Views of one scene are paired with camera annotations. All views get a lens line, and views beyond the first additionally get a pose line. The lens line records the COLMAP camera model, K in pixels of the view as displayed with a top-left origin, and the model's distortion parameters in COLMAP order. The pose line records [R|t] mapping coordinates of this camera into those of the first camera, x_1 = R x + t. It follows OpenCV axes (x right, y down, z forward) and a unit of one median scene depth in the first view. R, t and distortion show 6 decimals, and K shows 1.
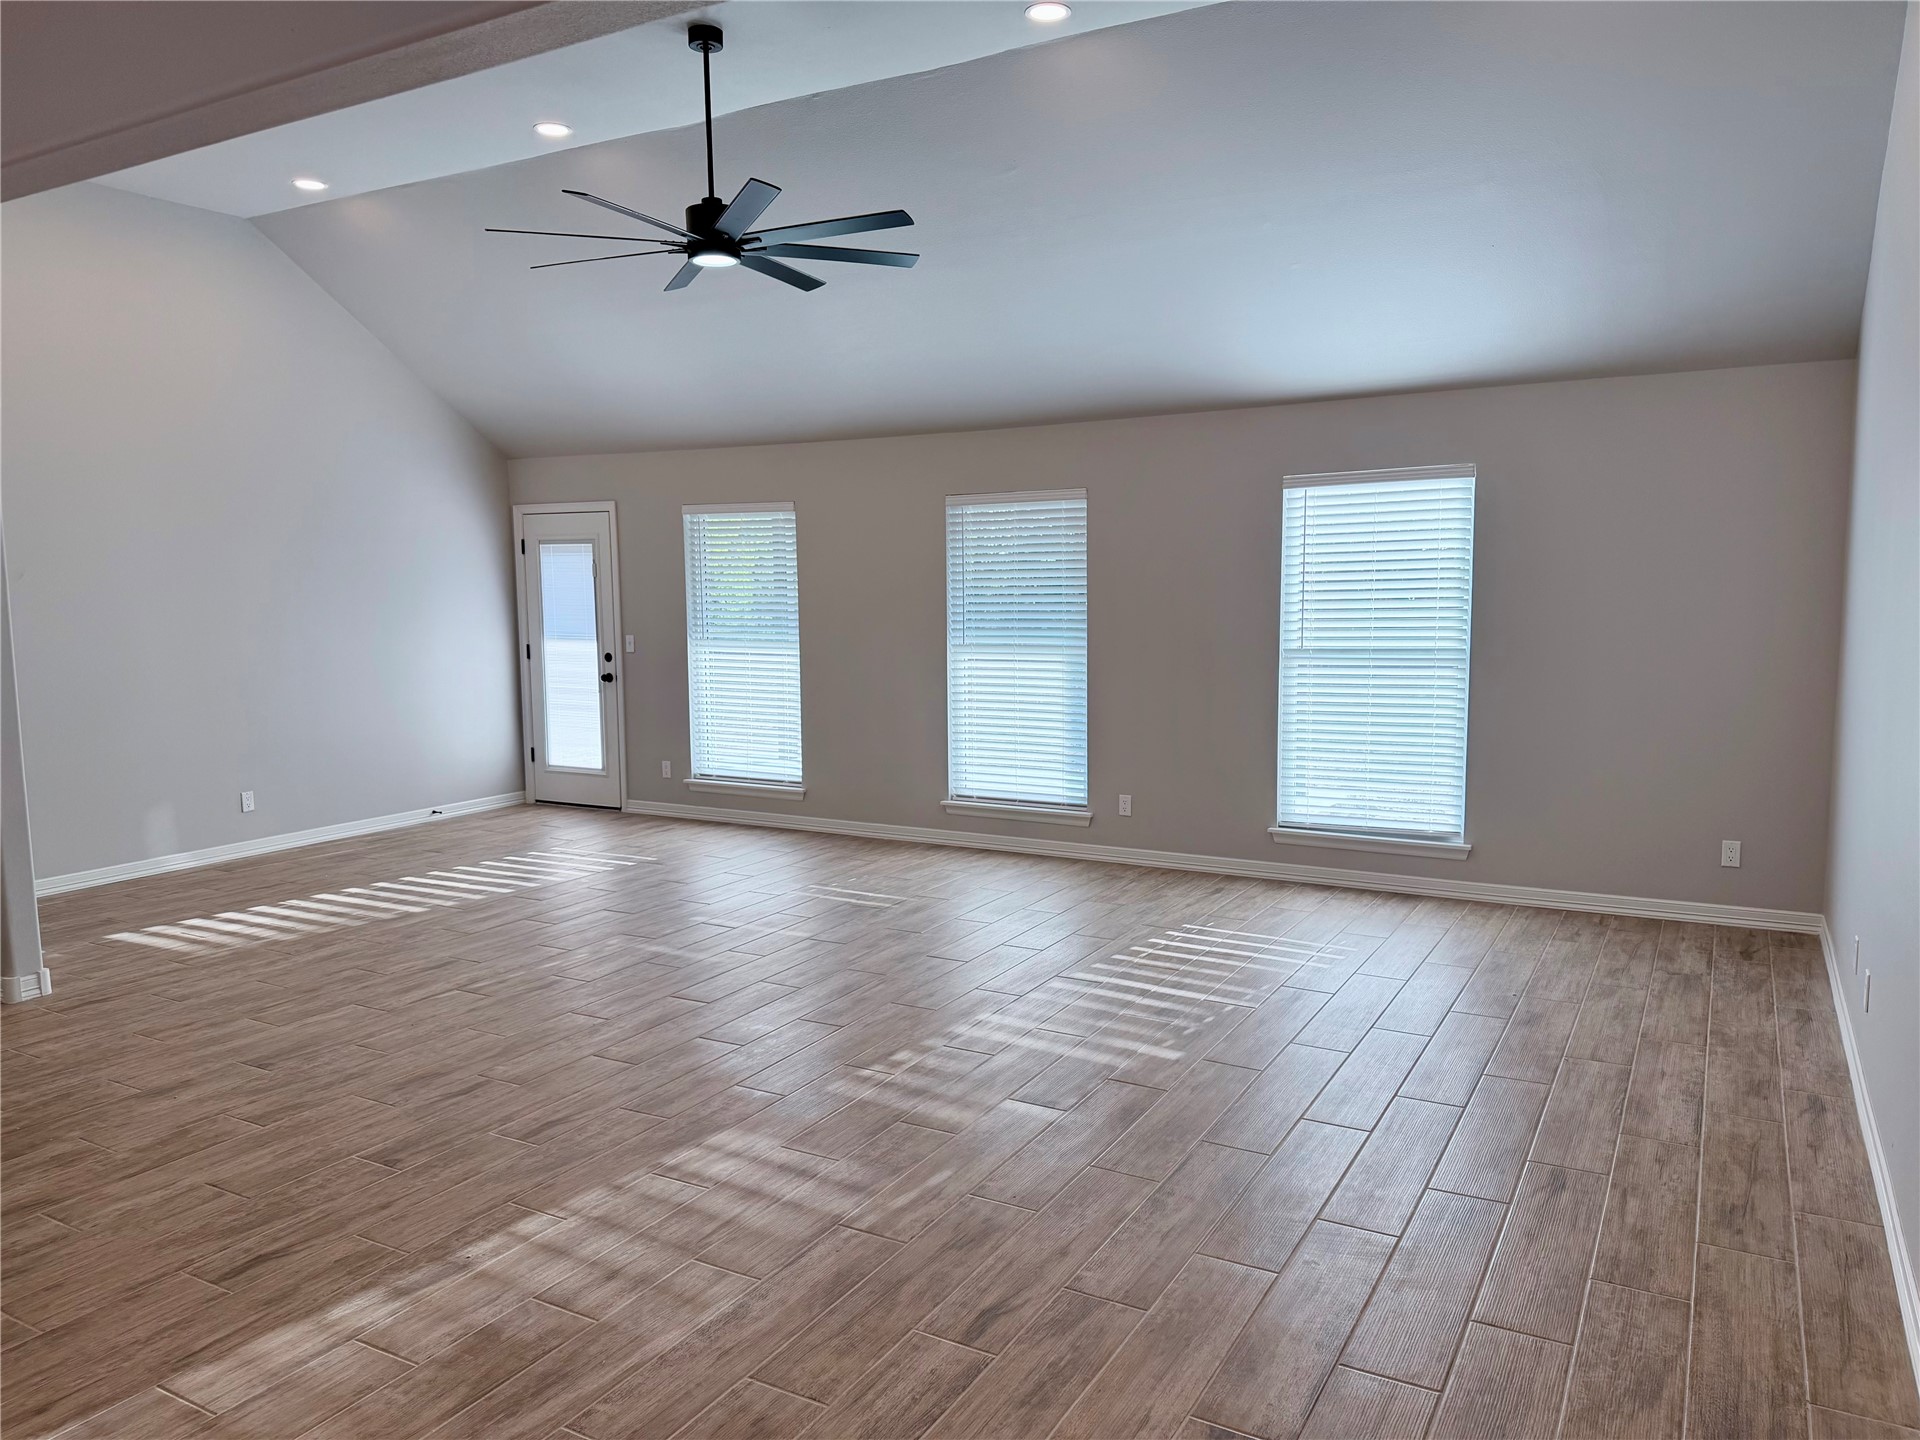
lens RADIAL K [[1356.5, 0, 960.0], [0, 1356.5, 720.0], [0, 0, 1]] dist [0.002023, 0.000585]
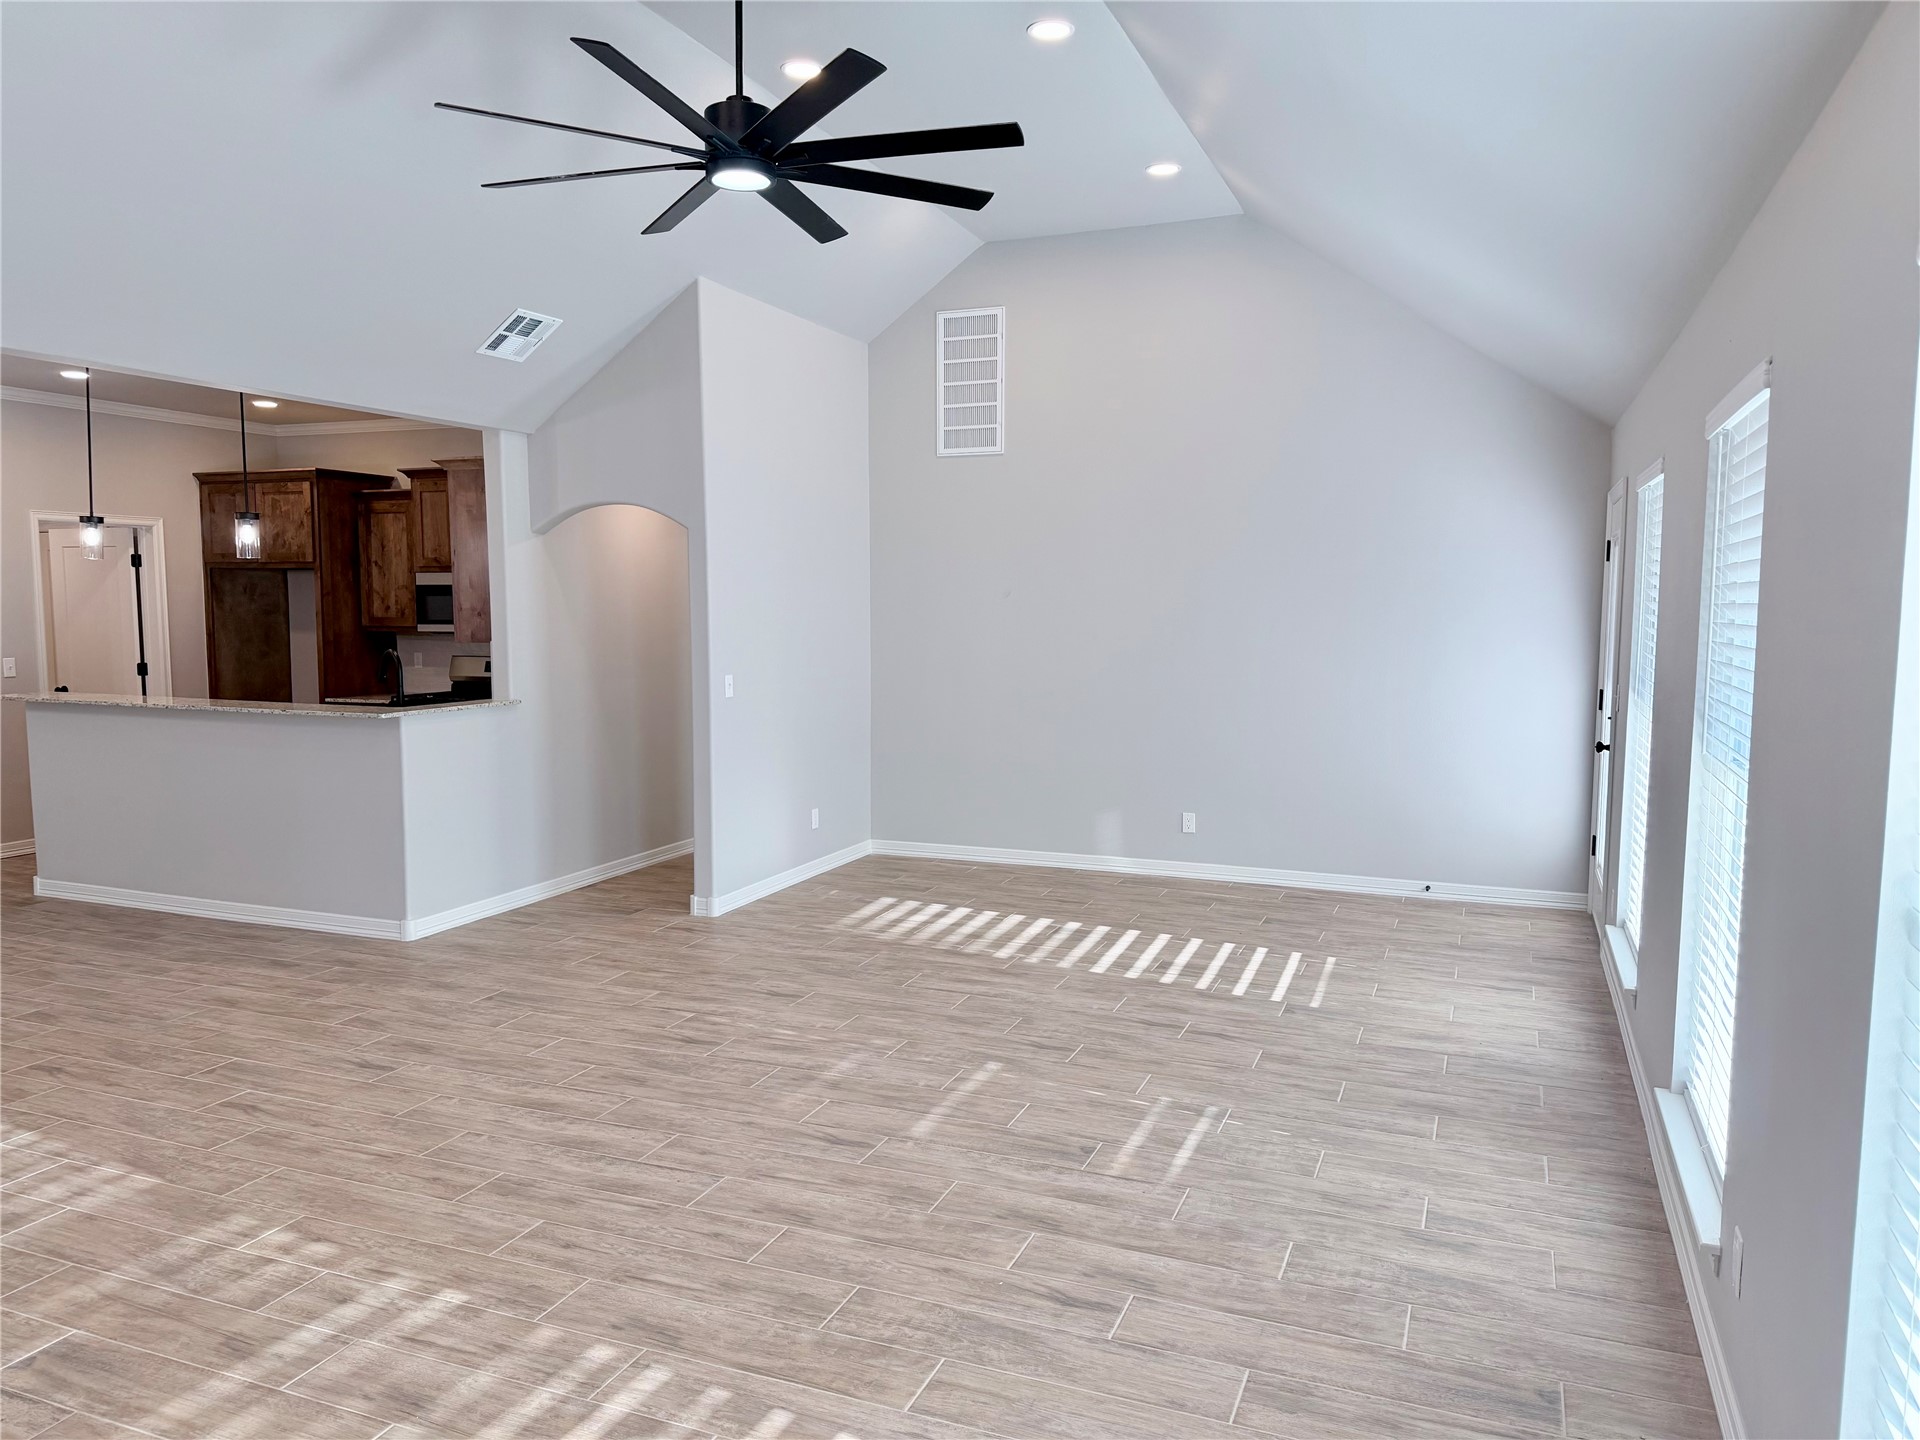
lens RADIAL K [[1352.2, 0, 960.0], [0, 1352.2, 720.0], [0, 0, 1]] dist [0.074726, -0.100149]
pose [[0.133722, 0.098341, -0.986128, 0.741991], [-0.105724, 0.990801, 0.084471, -0.141233], [0.985363, 0.092962, 0.142889, 1.267945]]
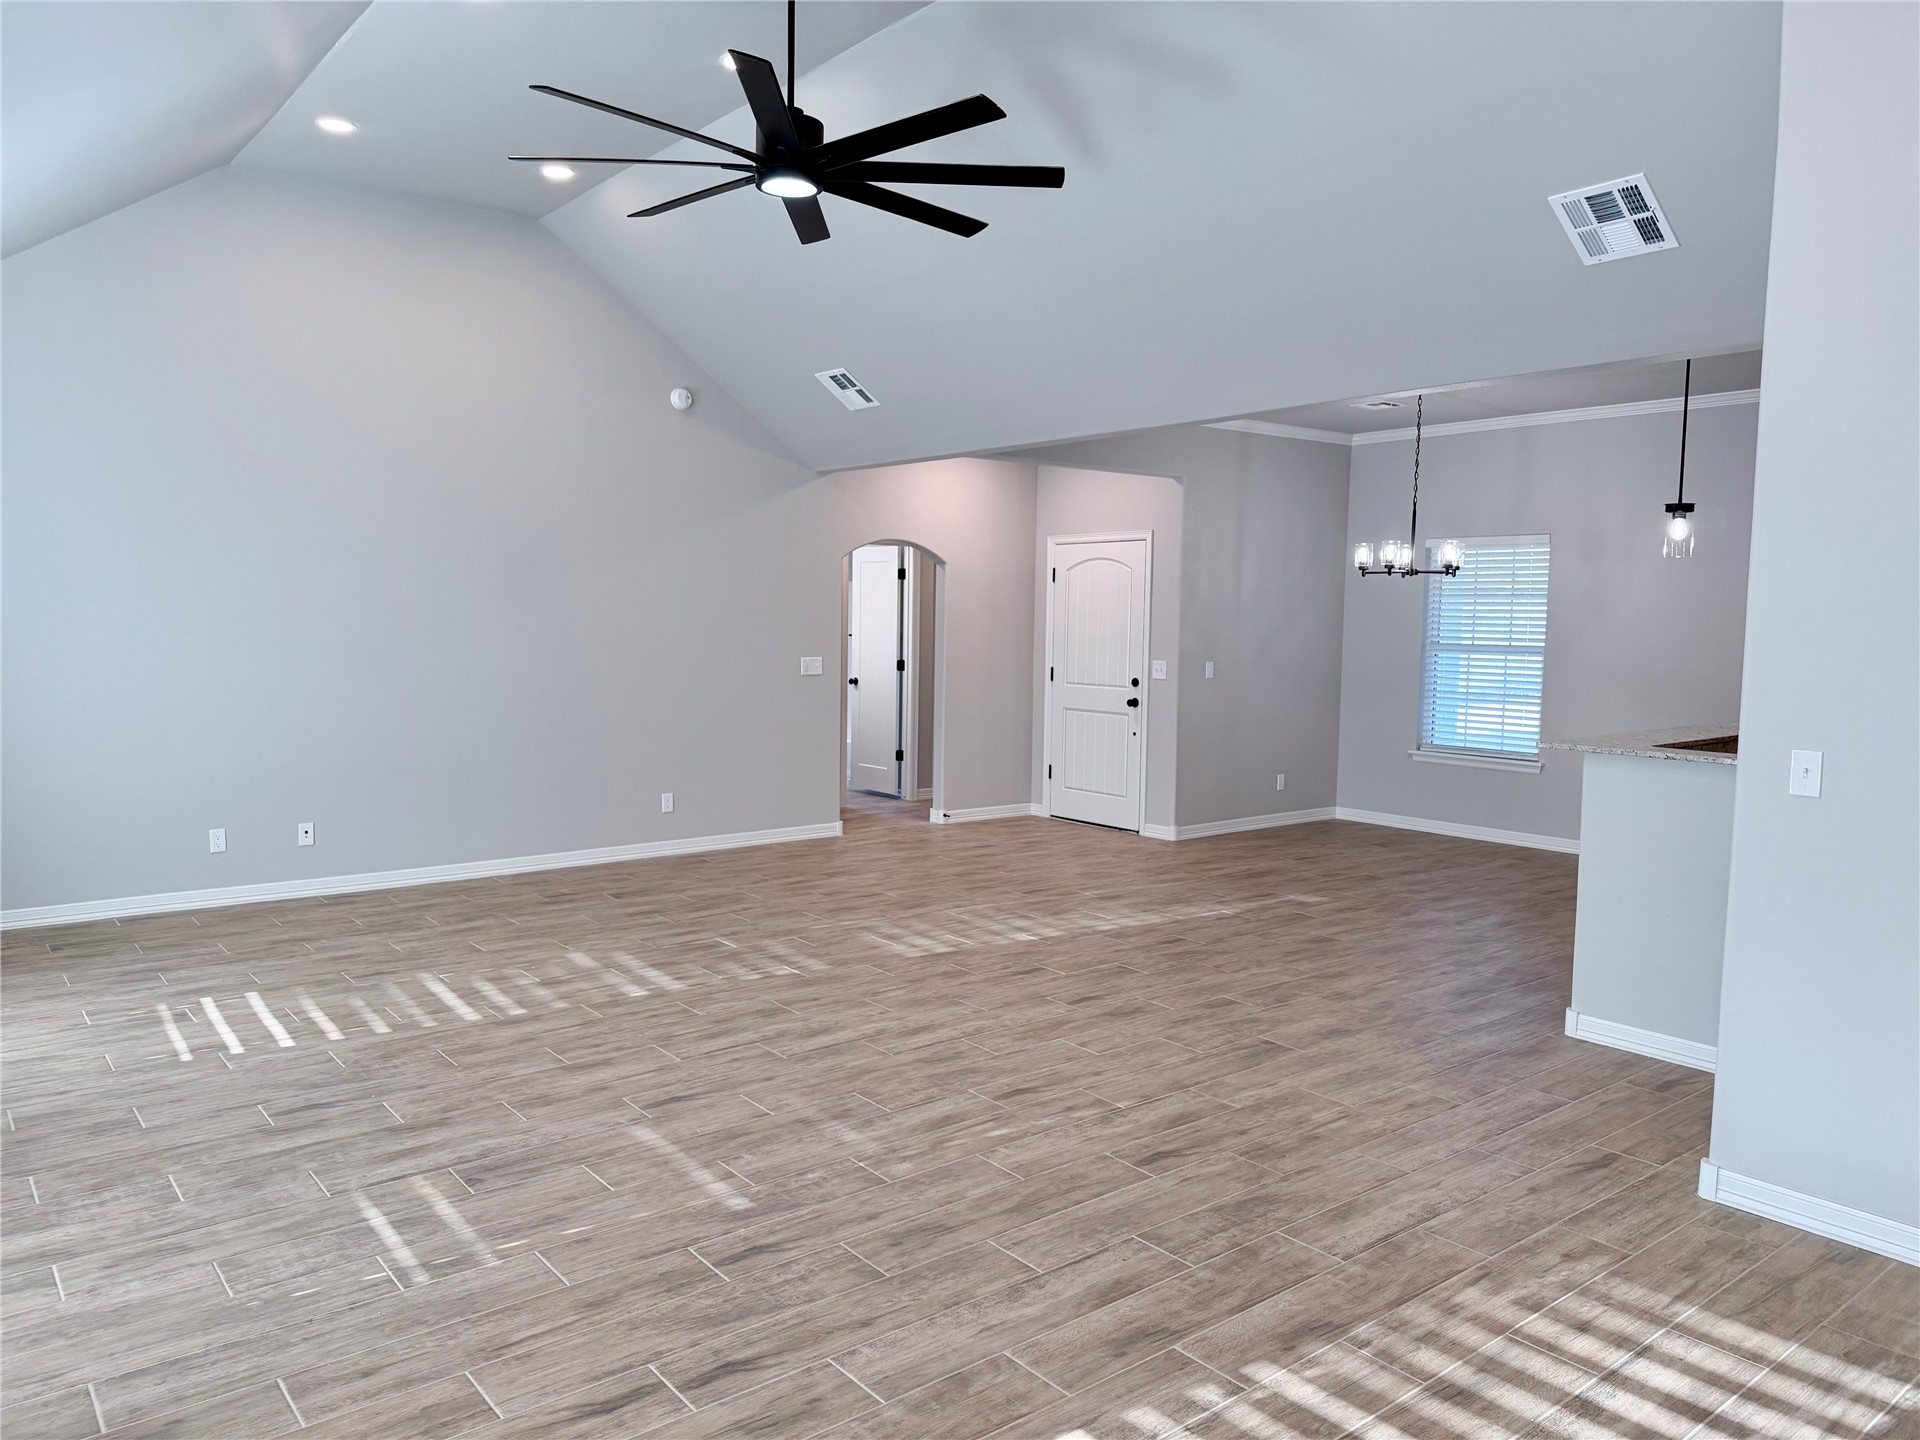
lens RADIAL K [[1326.0, 0, 965.1], [0, 1326.0, 740.7], [0, 0, 1]] dist [0.050065, -0.057524]
pose [[-0.932799, -0.039971, 0.358173, -0.685916], [0.033608, 0.979852, 0.196876, -0.209958], [-0.358826, 0.195684, -0.912662, 2.103002]]
